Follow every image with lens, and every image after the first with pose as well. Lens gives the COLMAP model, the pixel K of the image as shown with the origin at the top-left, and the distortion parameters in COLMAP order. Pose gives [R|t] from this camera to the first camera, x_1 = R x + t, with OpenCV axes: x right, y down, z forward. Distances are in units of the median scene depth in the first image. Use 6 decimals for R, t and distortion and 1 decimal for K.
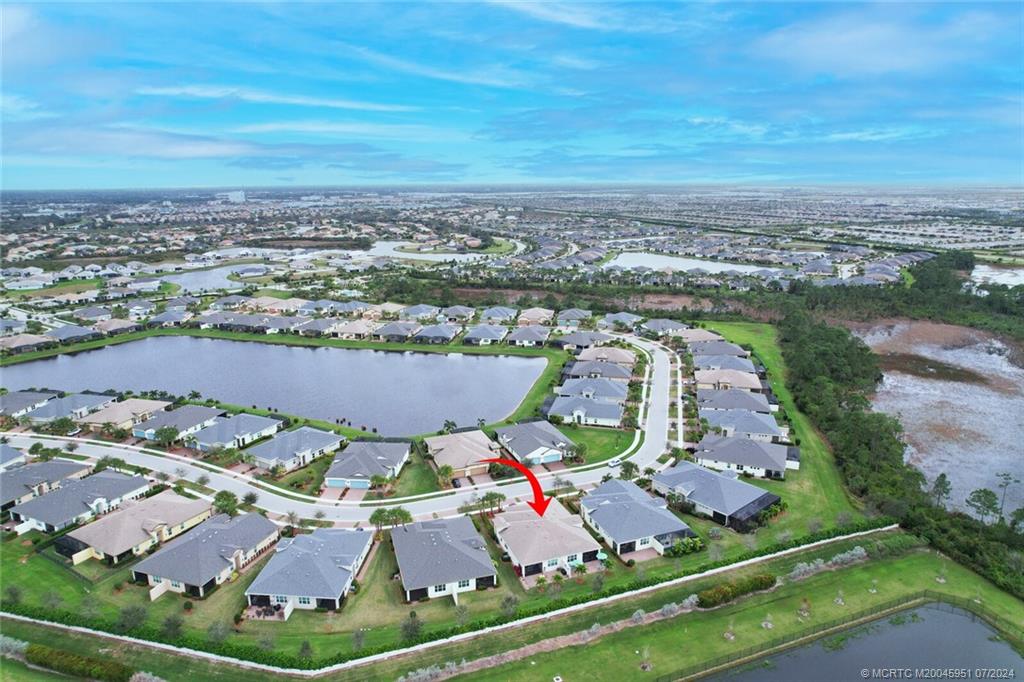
lens RADIAL K [[650.5, 0, 512.0], [0, 650.5, 341.0], [0, 0, 1]] dist [-0.076462, 0.066575]
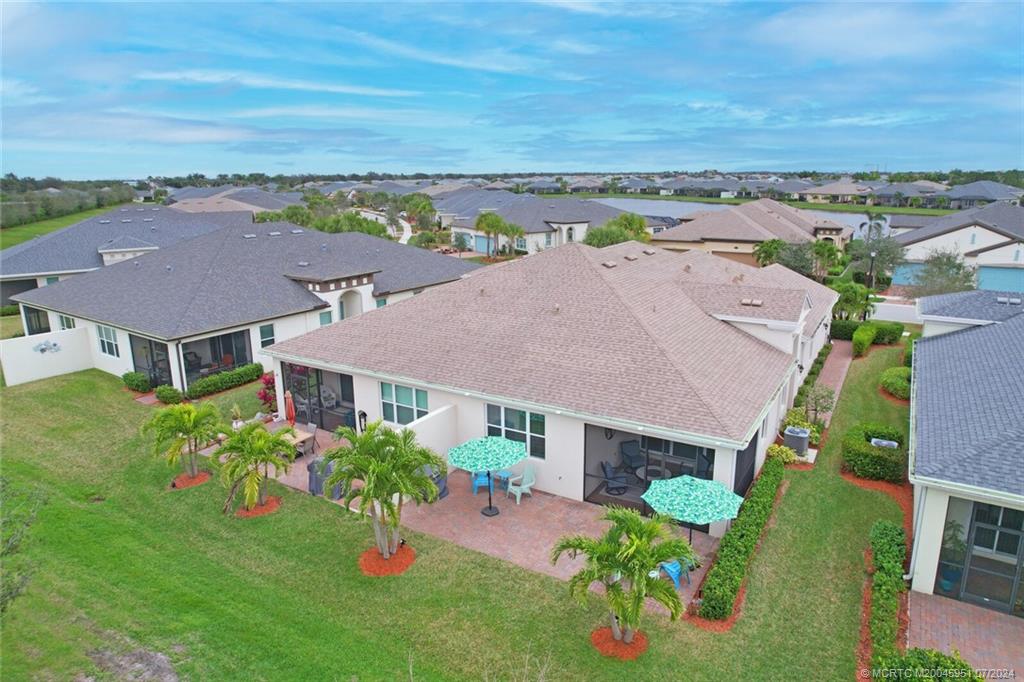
lens RADIAL K [[650.5, 0, 512.0], [0, 650.5, 341.0], [0, 0, 1]] dist [-0.076462, 0.066575]
pose [[0.607219, 0.195560, -0.770092, 0.156007], [-0.183214, 0.977579, 0.103785, 0.230522], [0.773122, 0.078072, 0.629434, 0.691779]]
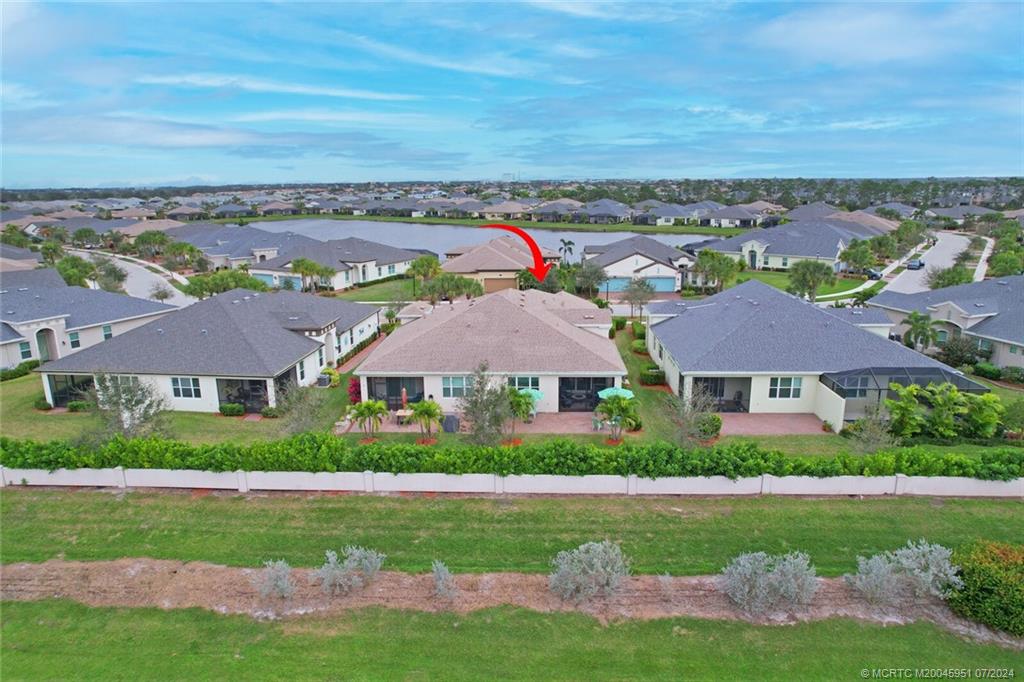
lens RADIAL K [[650.5, 0, 512.0], [0, 650.5, 341.0], [0, 0, 1]] dist [-0.076462, 0.066575]
pose [[0.916394, 0.090144, -0.389995, 0.163368], [-0.088765, 0.995818, 0.021599, 0.234978], [0.390312, 0.014825, 0.920563, 0.532792]]
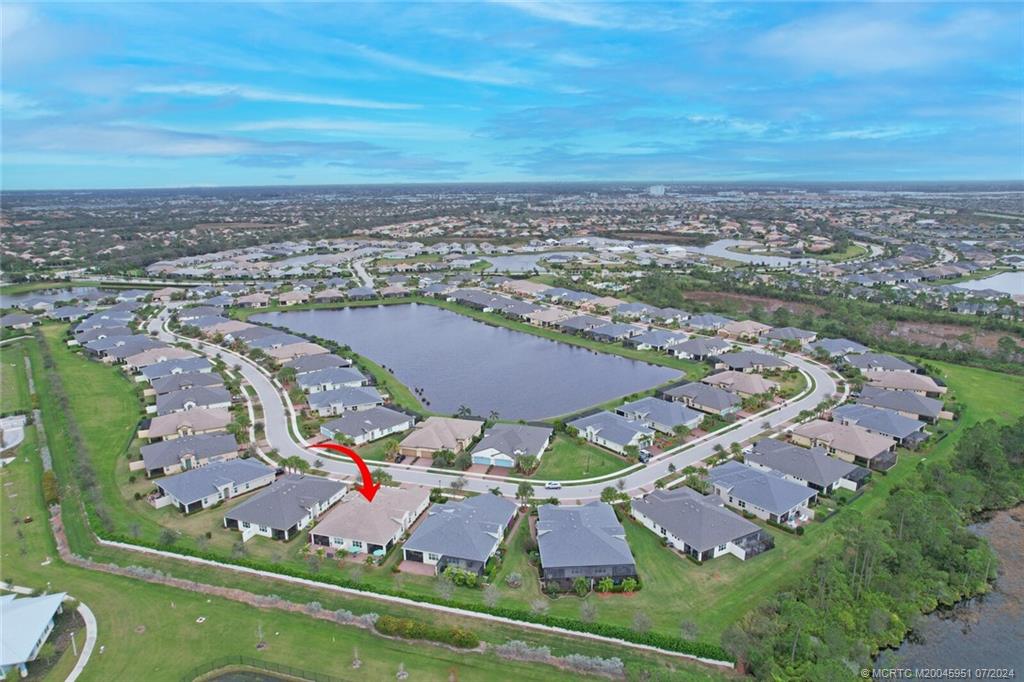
lens RADIAL K [[650.5, 0, 512.0], [0, 650.5, 341.0], [0, 0, 1]] dist [-0.076462, 0.066575]
pose [[0.795099, 0.144649, -0.588977, 0.645880], [-0.140573, 0.988649, 0.053036, -0.054046], [0.589963, 0.040625, 0.806408, 0.235513]]
